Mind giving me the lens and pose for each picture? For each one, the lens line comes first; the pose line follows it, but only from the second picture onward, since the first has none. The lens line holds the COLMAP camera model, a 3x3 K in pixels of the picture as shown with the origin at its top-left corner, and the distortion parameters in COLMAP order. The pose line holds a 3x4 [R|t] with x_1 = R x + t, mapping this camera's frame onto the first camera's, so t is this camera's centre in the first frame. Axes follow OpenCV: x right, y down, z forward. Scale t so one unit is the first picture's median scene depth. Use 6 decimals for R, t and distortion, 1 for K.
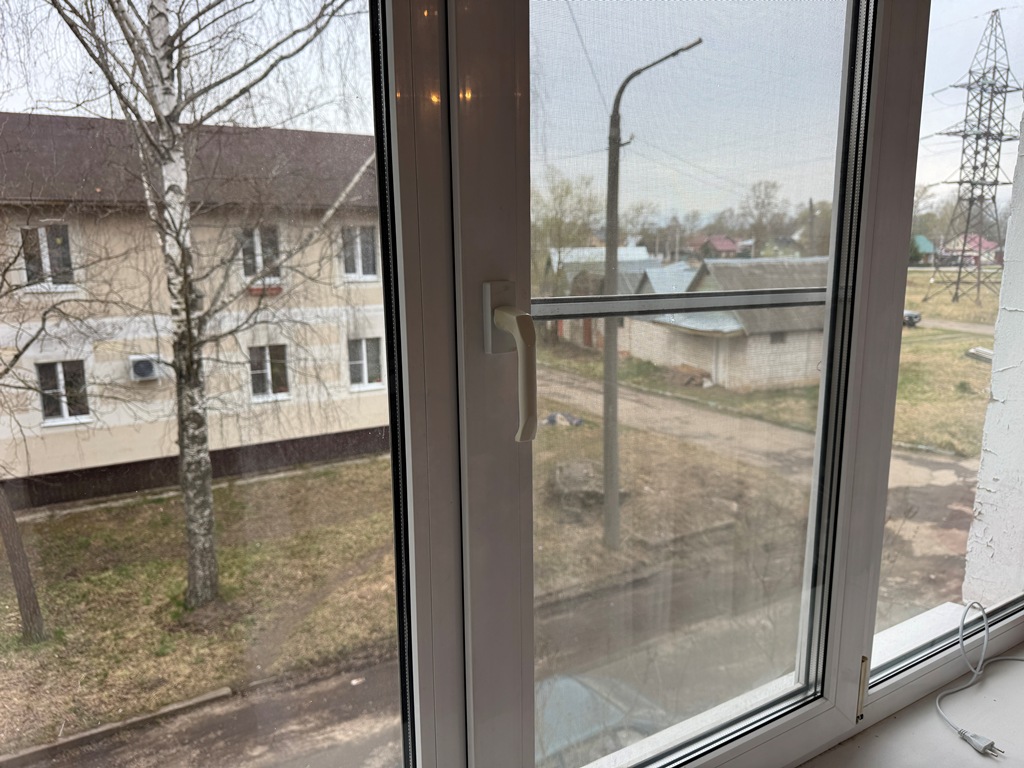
lens RADIAL K [[736.5, 0, 510.7], [0, 736.5, 377.0], [0, 0, 1]] dist [0.027902, -0.011629]
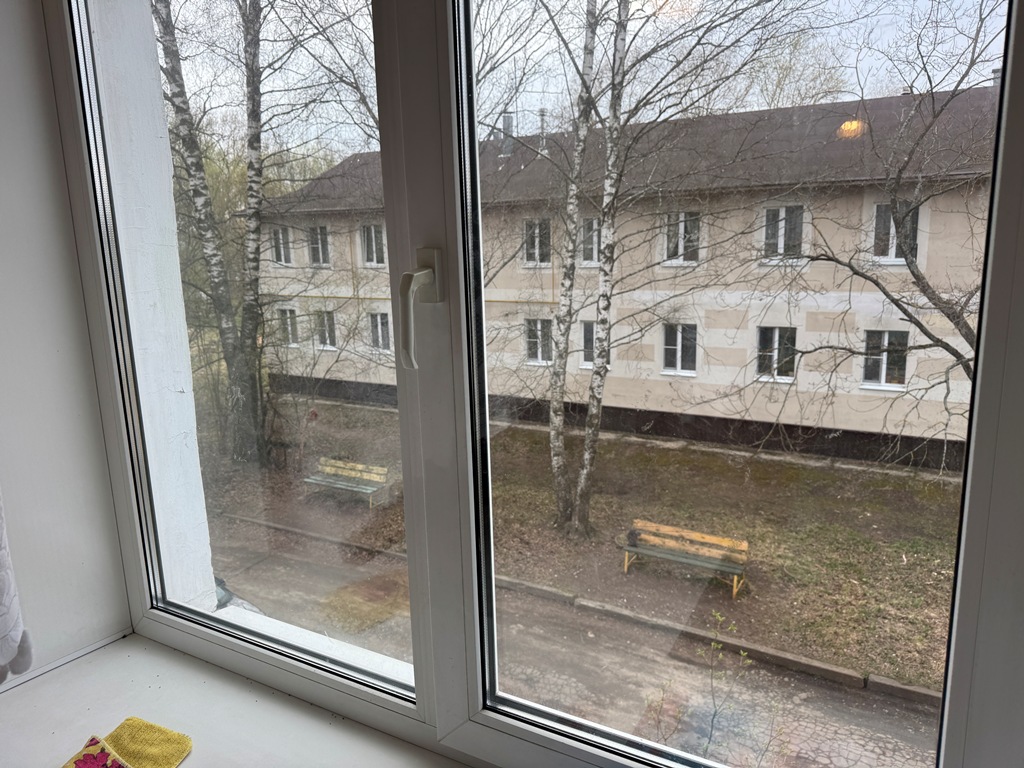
lens RADIAL K [[726.6, 0, 512.0], [0, 726.6, 384.0], [0, 0, 1]] dist [-0.003597, -0.003544]
pose [[0.480826, 0.172342, -0.859712, 0.249125], [-0.130835, 0.983618, 0.124007, -0.029199], [0.867000, 0.052854, 0.495498, 0.143423]]
